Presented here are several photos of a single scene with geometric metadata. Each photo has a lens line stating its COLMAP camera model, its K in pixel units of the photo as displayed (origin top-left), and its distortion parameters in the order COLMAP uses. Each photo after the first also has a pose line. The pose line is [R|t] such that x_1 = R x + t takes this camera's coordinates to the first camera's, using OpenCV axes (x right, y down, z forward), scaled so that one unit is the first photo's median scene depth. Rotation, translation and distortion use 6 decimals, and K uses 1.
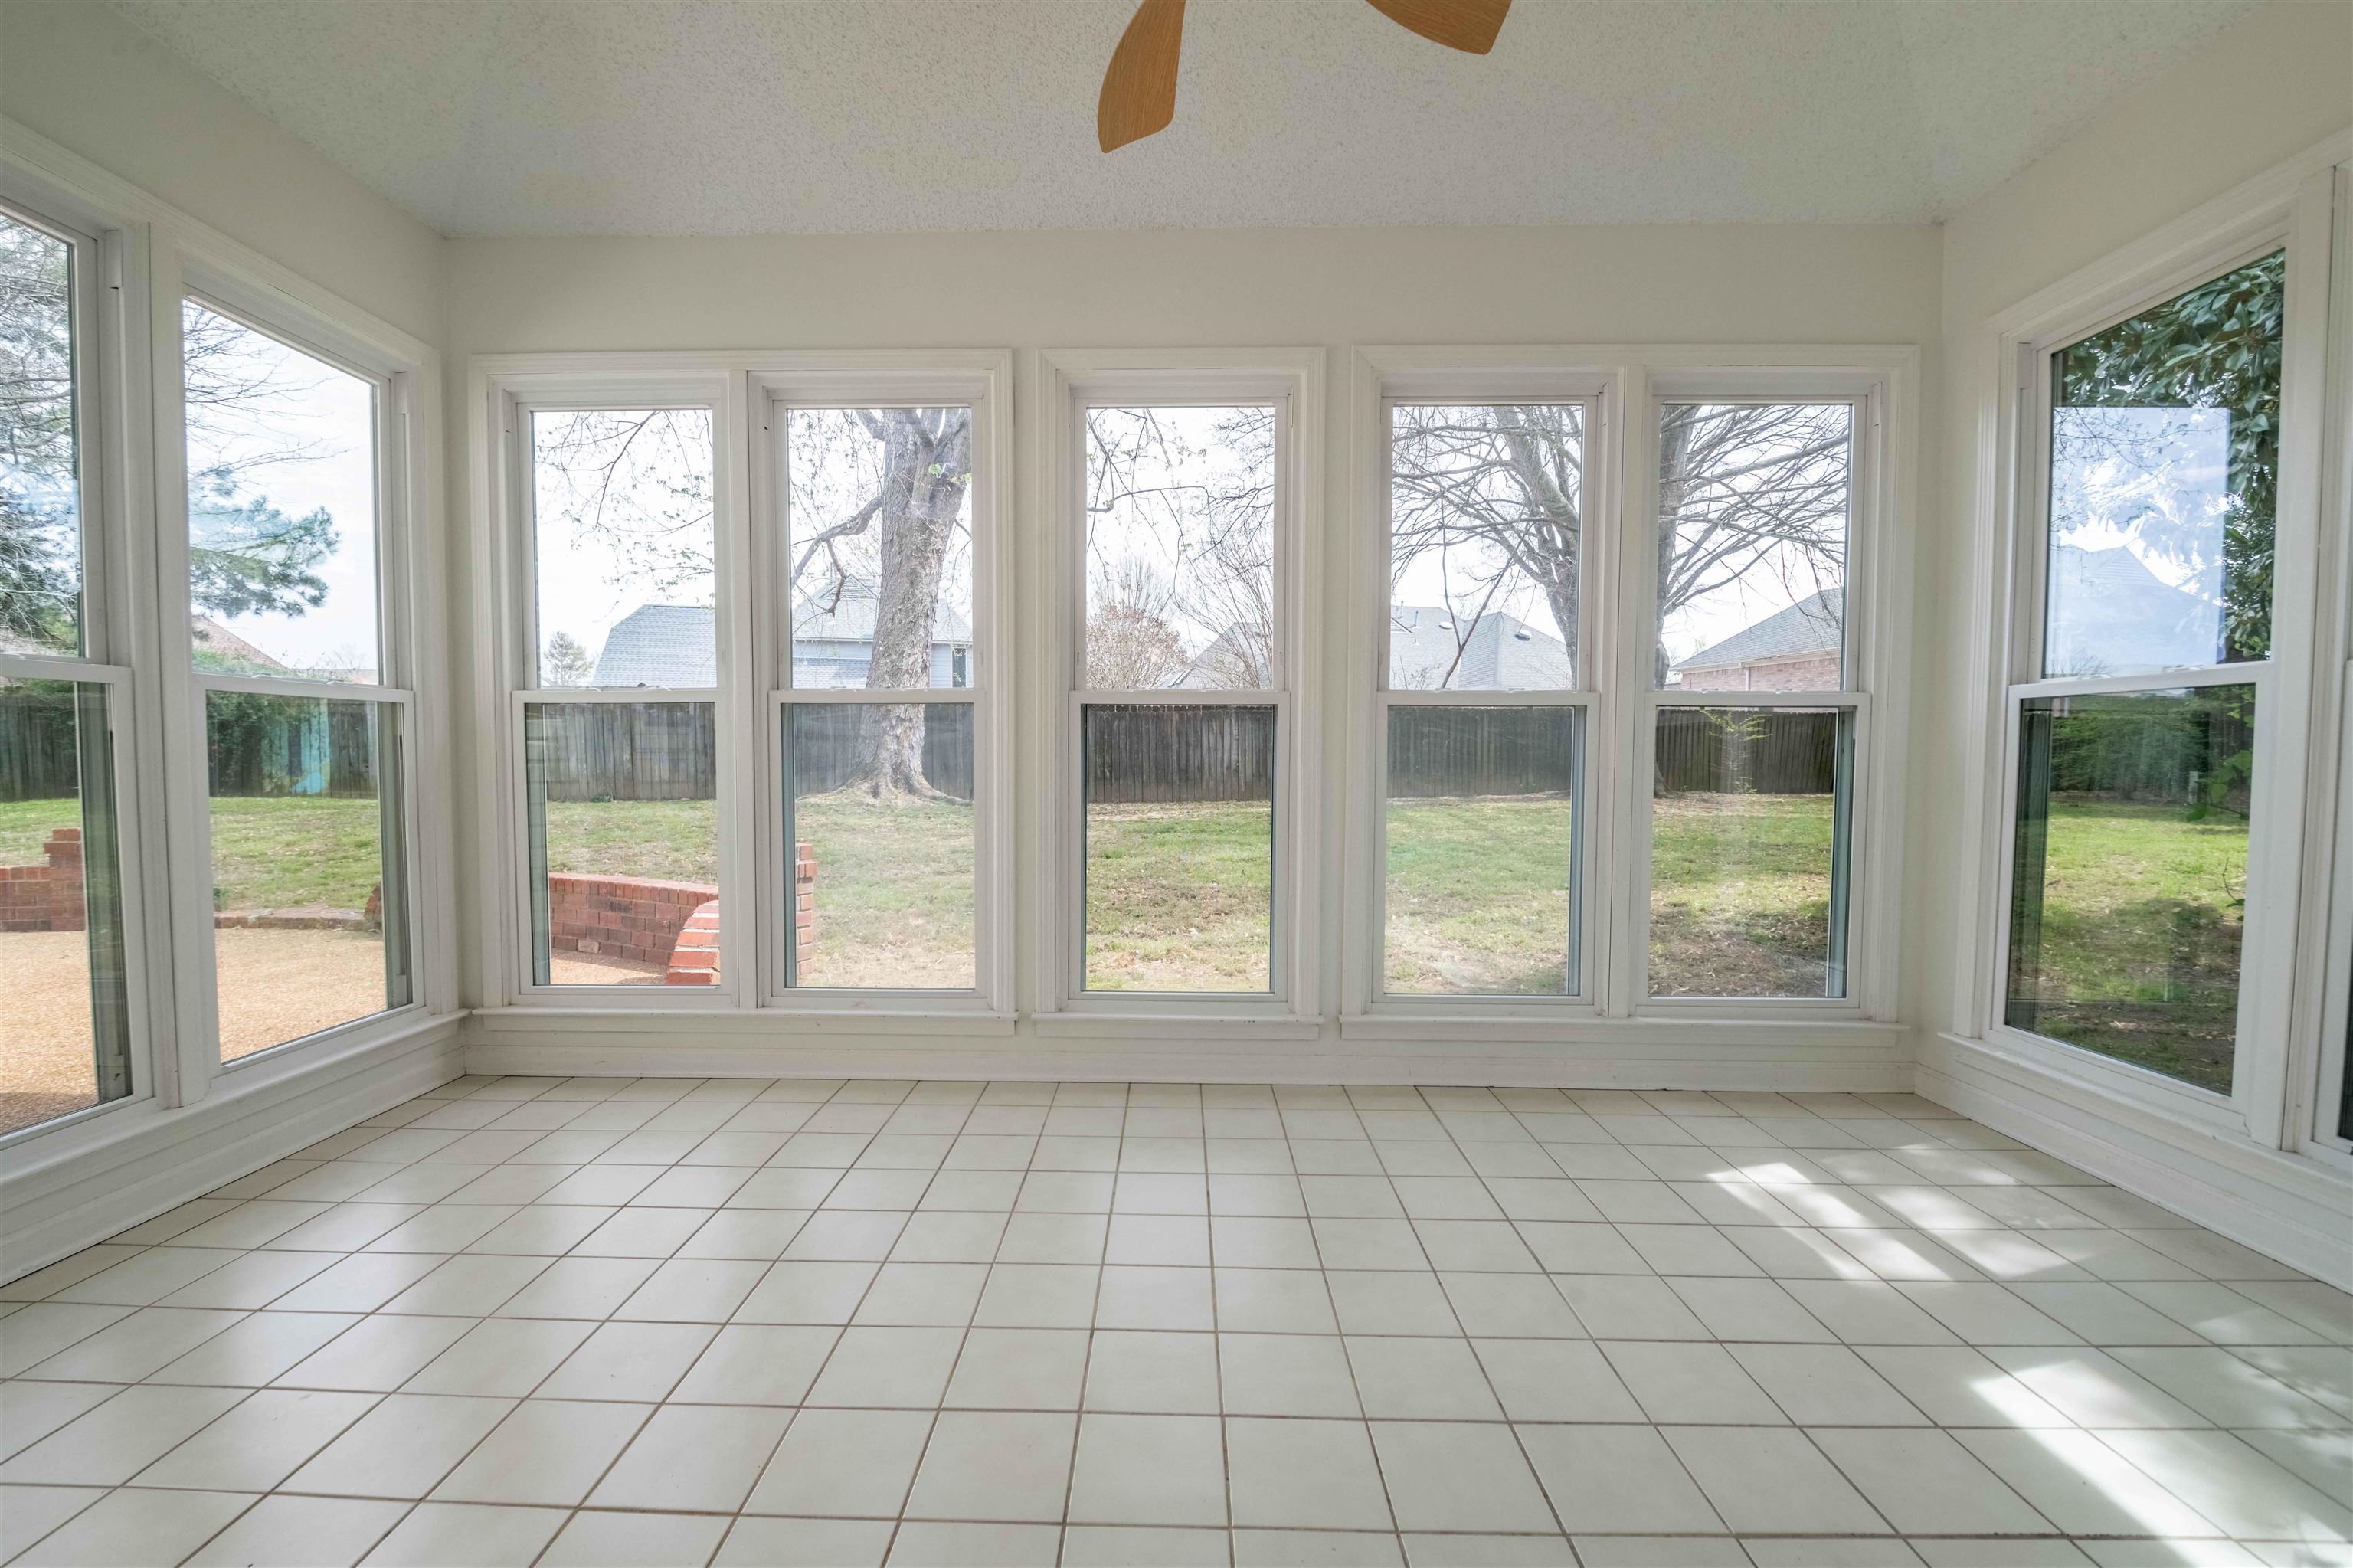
lens RADIAL K [[991.3, 0, 1140.5], [0, 991.3, 801.0], [0, 0, 1]] dist [0.006076, -0.013459]
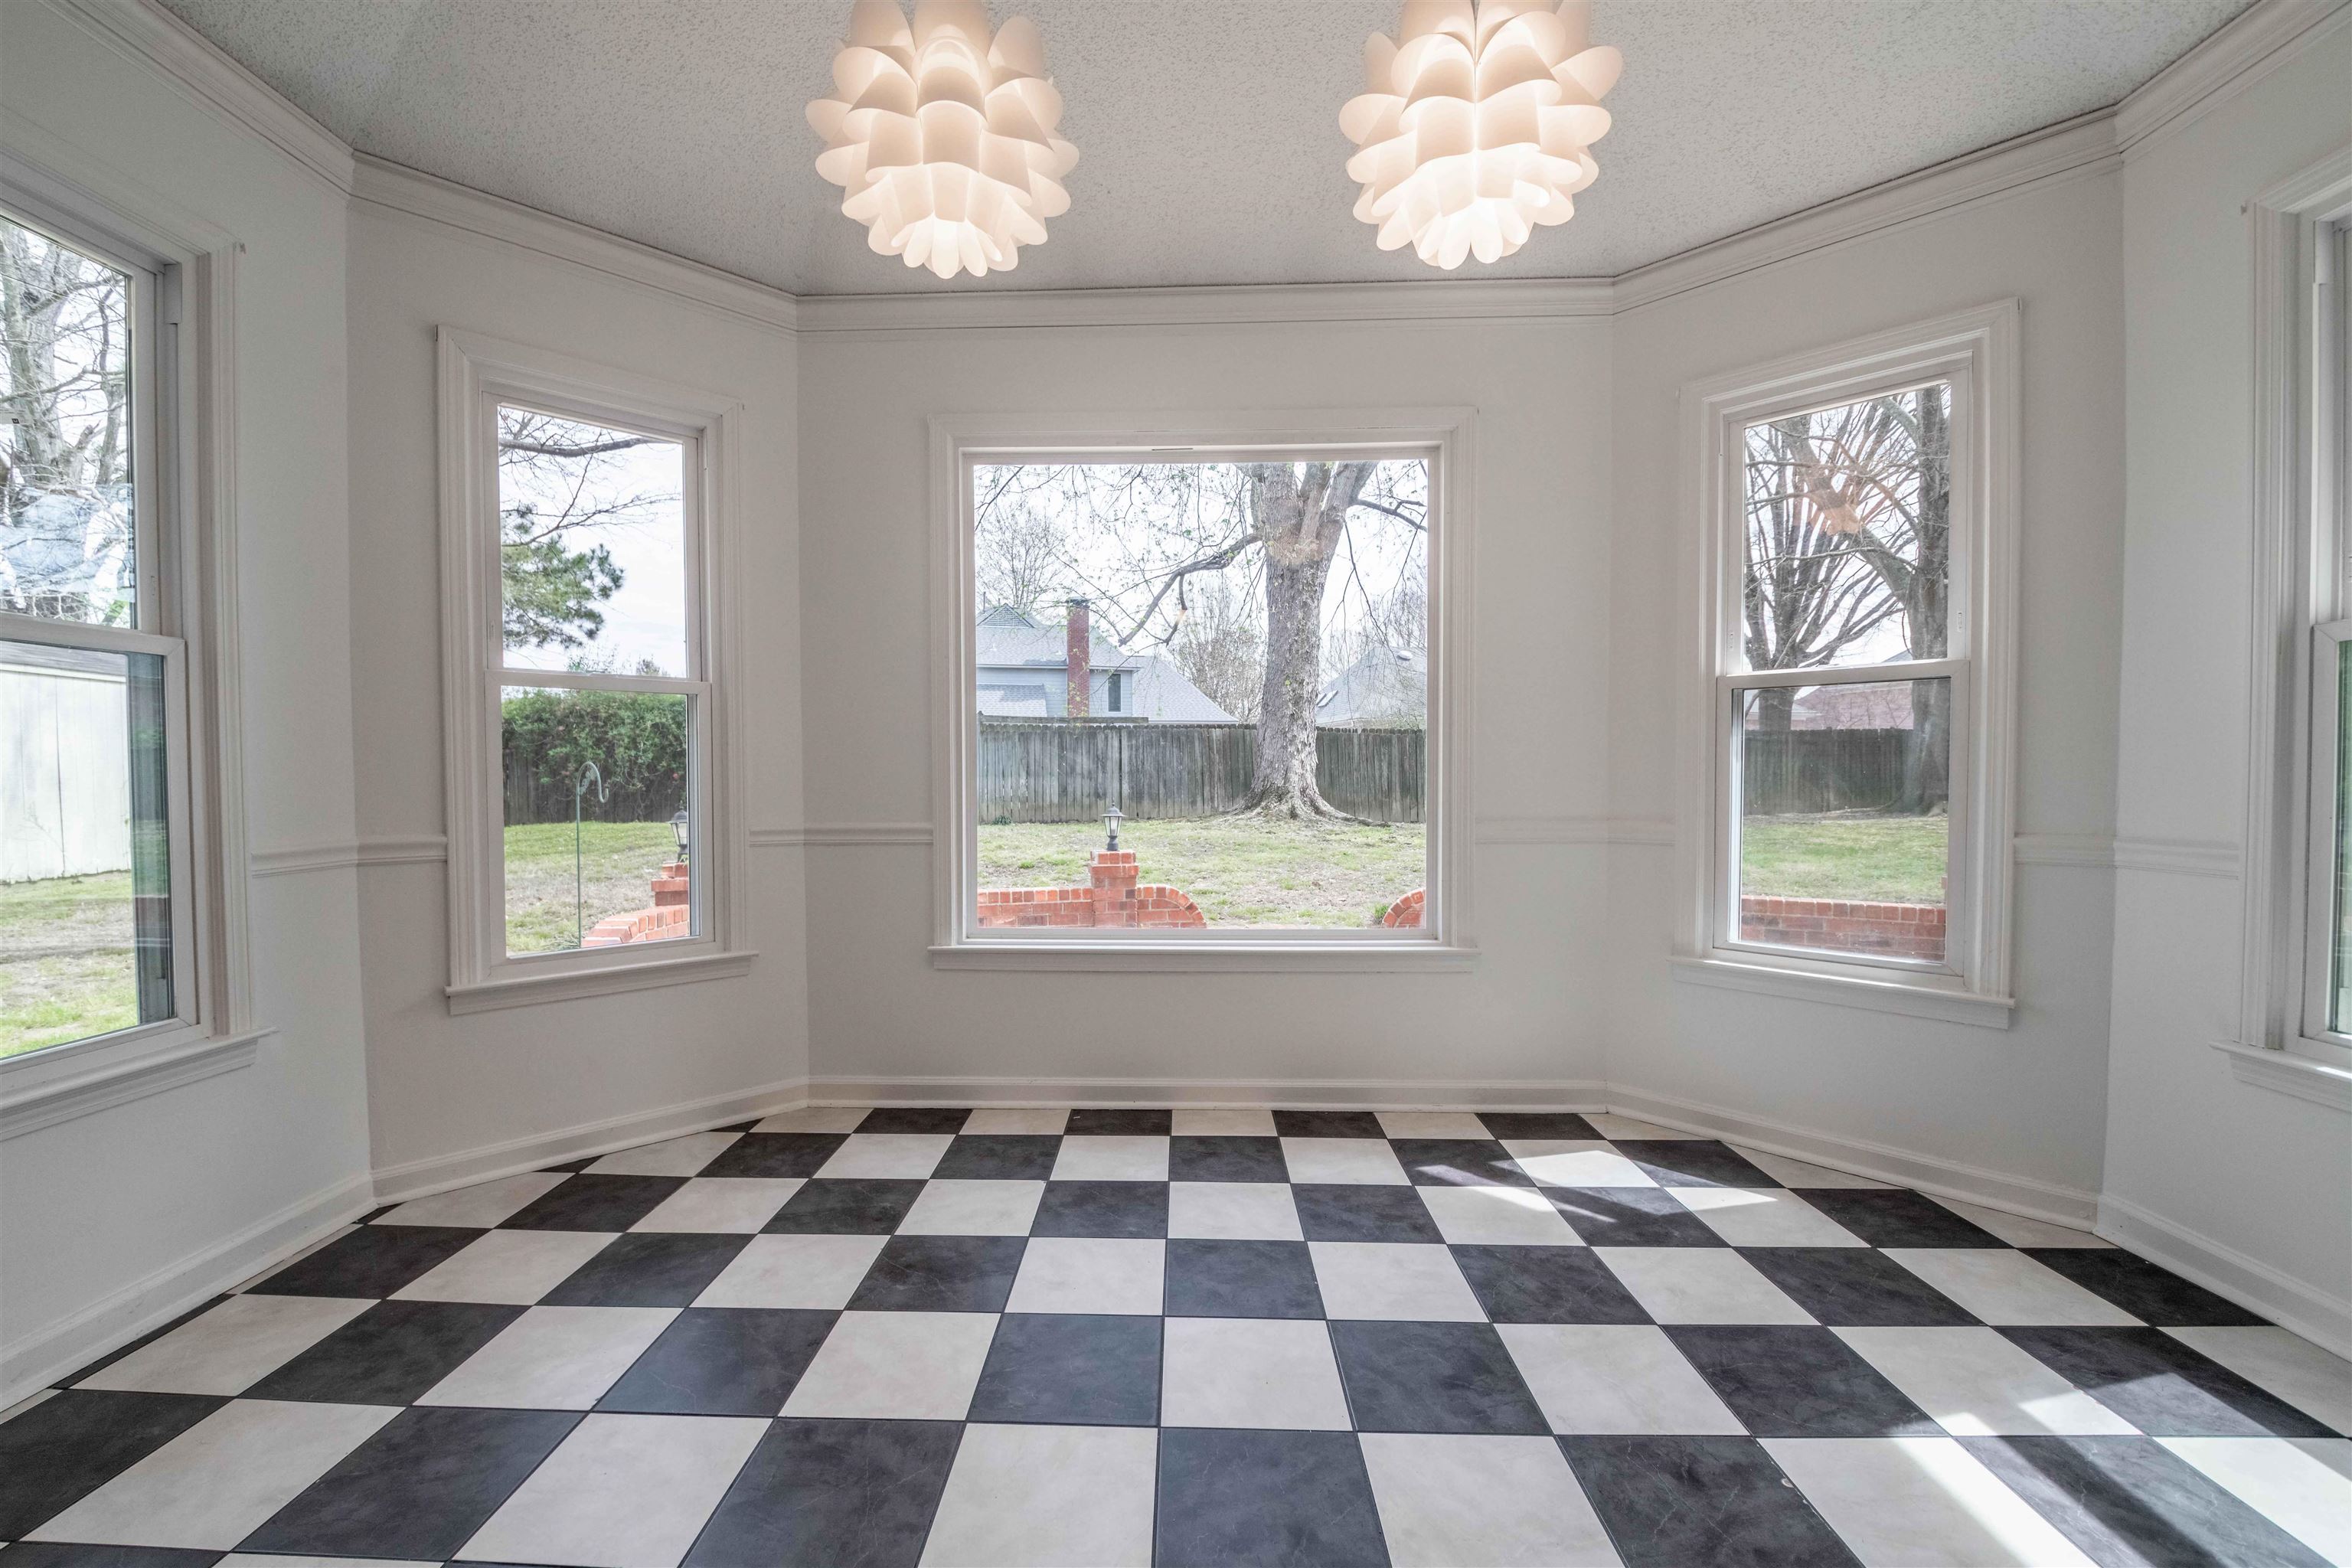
lens RADIAL K [[990.9, 0, 1140.0], [0, 990.9, 801.0], [0, 0, 1]] dist [0.006076, -0.013459]
pose [[0.999969, -0.006402, -0.004665, -2.014580], [0.006290, 0.999700, -0.023690, 0.008225], [0.004815, 0.023660, 0.999708, -0.272402]]
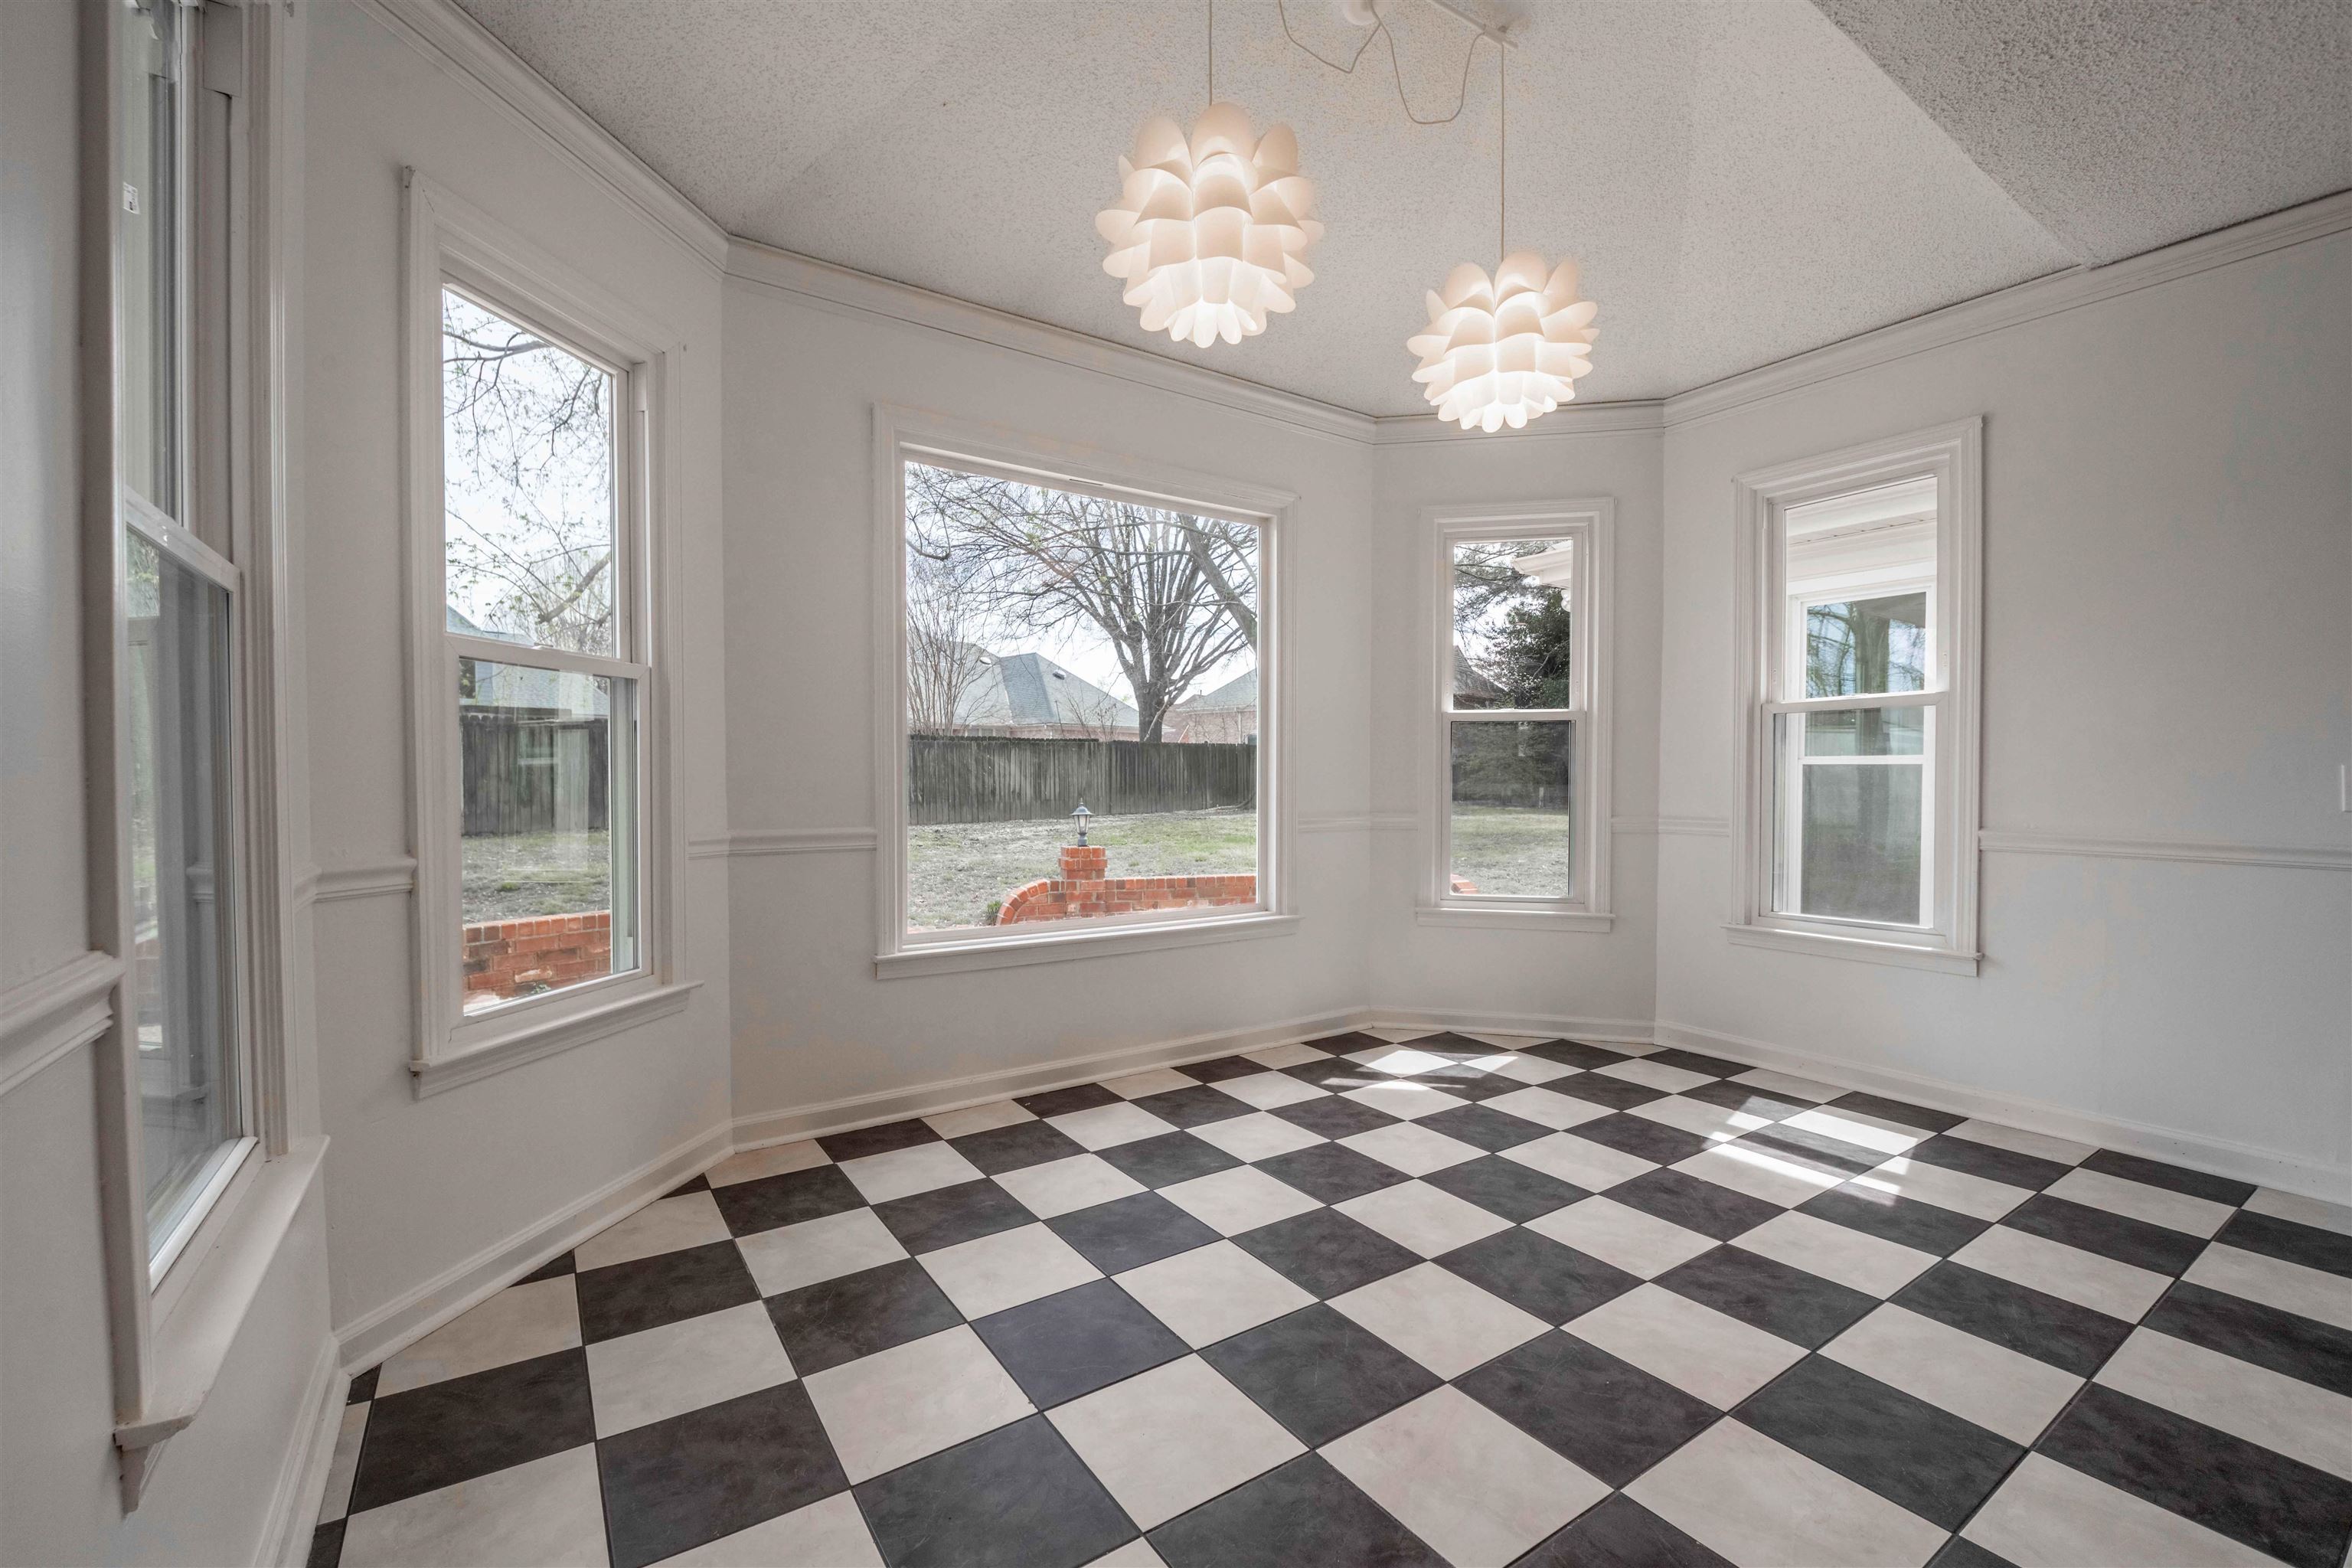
lens RADIAL K [[1000.6, 0, 1176.1], [0, 1000.6, 799.0], [0, 0, 1]] dist [0.001985, -0.008520]
pose [[0.806579, -0.014292, 0.590954, -2.565102], [0.030273, 0.999395, -0.017150, 0.003313], [-0.590351, 0.031723, 0.806523, -0.224345]]
